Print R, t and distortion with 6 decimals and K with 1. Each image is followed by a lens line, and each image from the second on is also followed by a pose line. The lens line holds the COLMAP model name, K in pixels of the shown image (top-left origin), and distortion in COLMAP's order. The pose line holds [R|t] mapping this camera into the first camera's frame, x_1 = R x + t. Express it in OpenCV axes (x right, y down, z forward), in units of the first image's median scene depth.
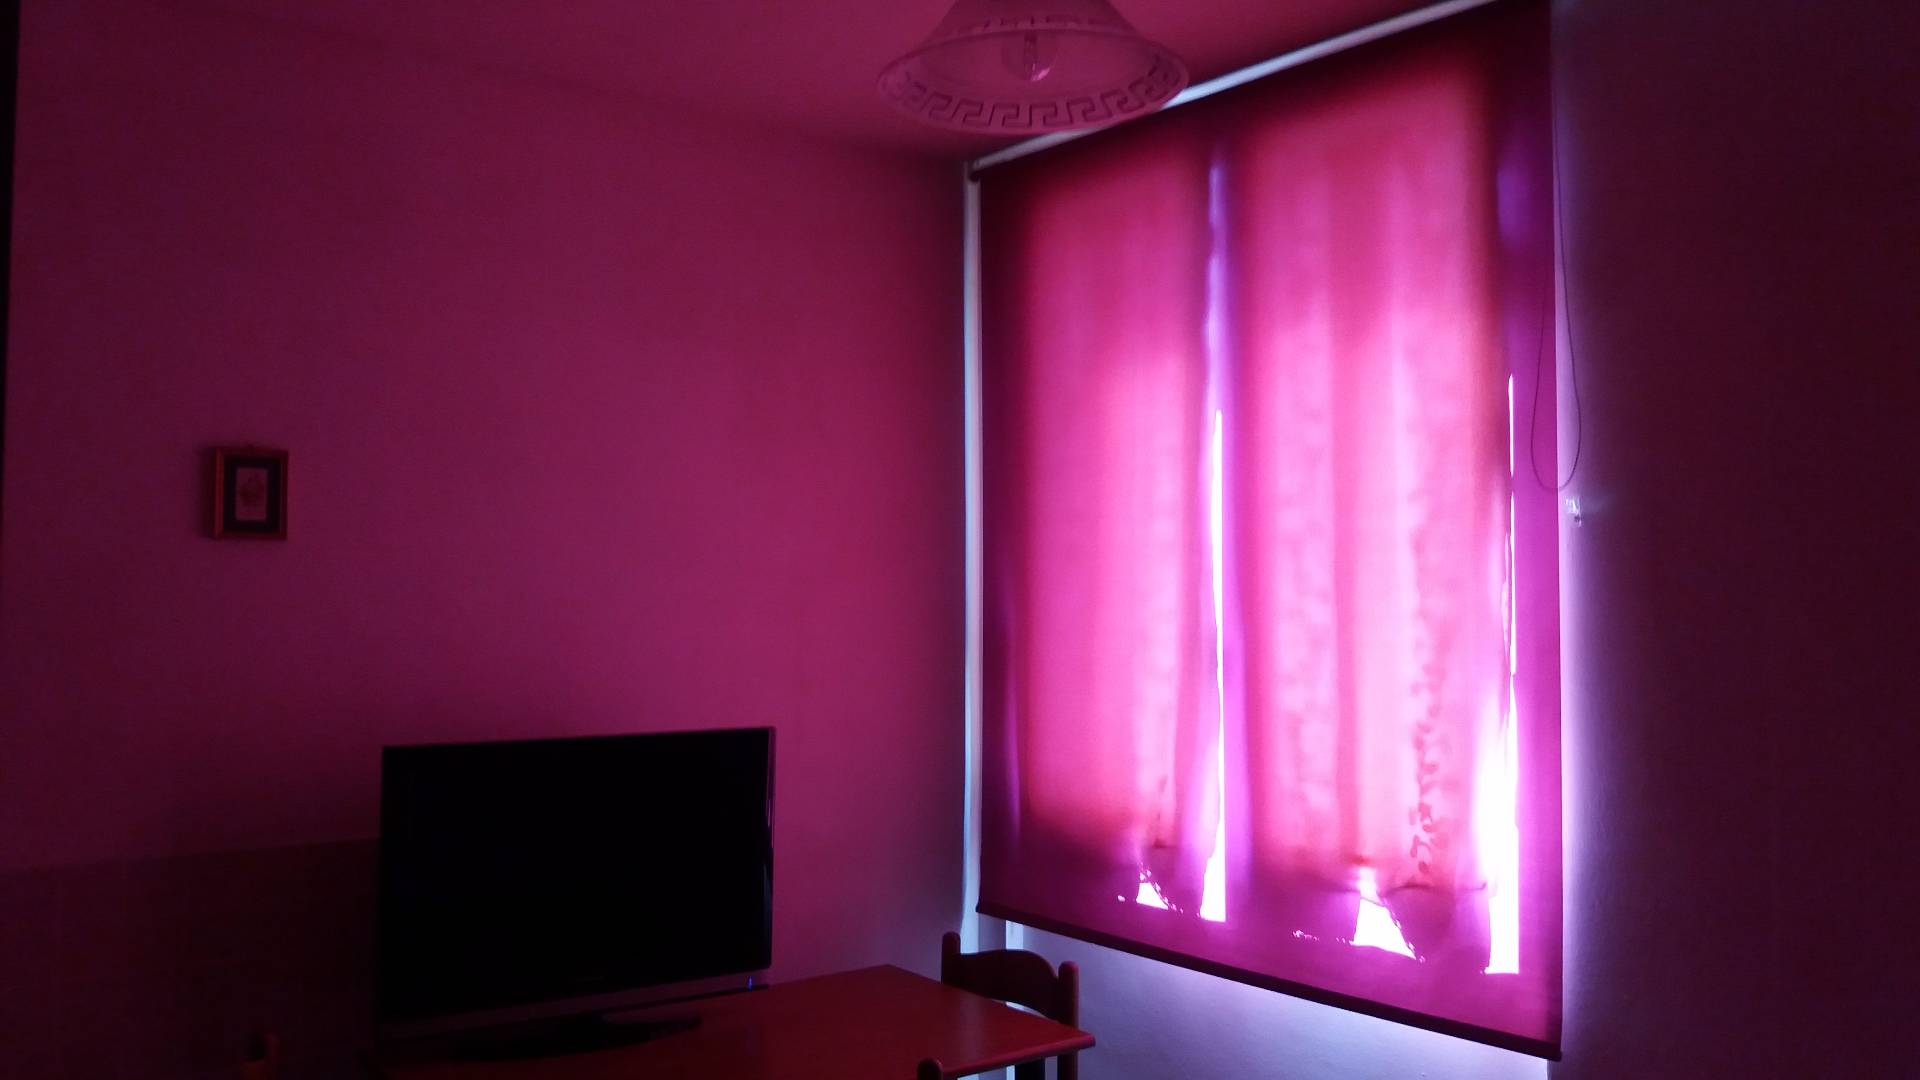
lens RADIAL K [[1517.2, 0, 966.3], [0, 1517.2, 537.8], [0, 0, 1]] dist [-0.006872, -0.044052]
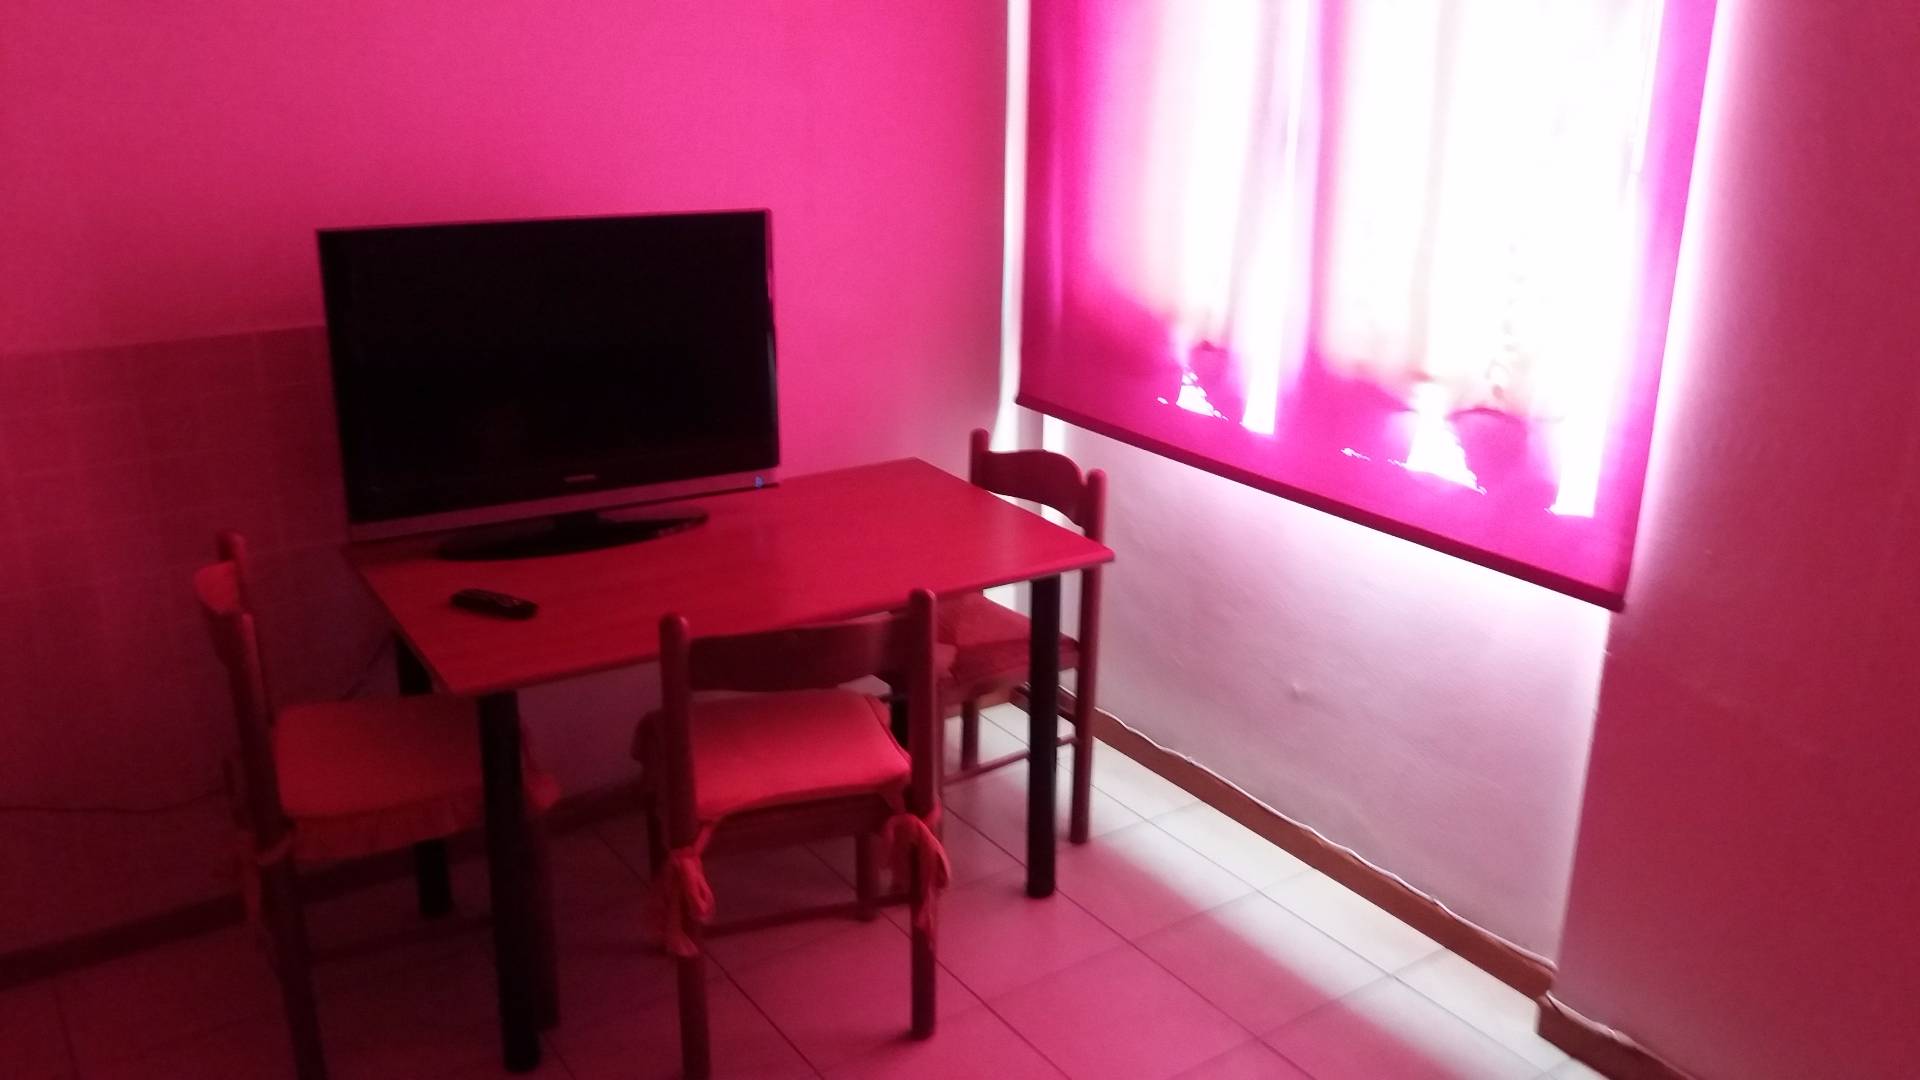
lens RADIAL K [[1517.2, 0, 951.8], [0, 1517.2, 532.0], [0, 0, 1]] dist [-0.006872, -0.044052]
pose [[0.997121, 0.032565, -0.068479, 0.044518], [-0.006977, 0.938660, 0.344774, -0.003882], [0.075506, -0.343303, 0.936185, 0.115561]]
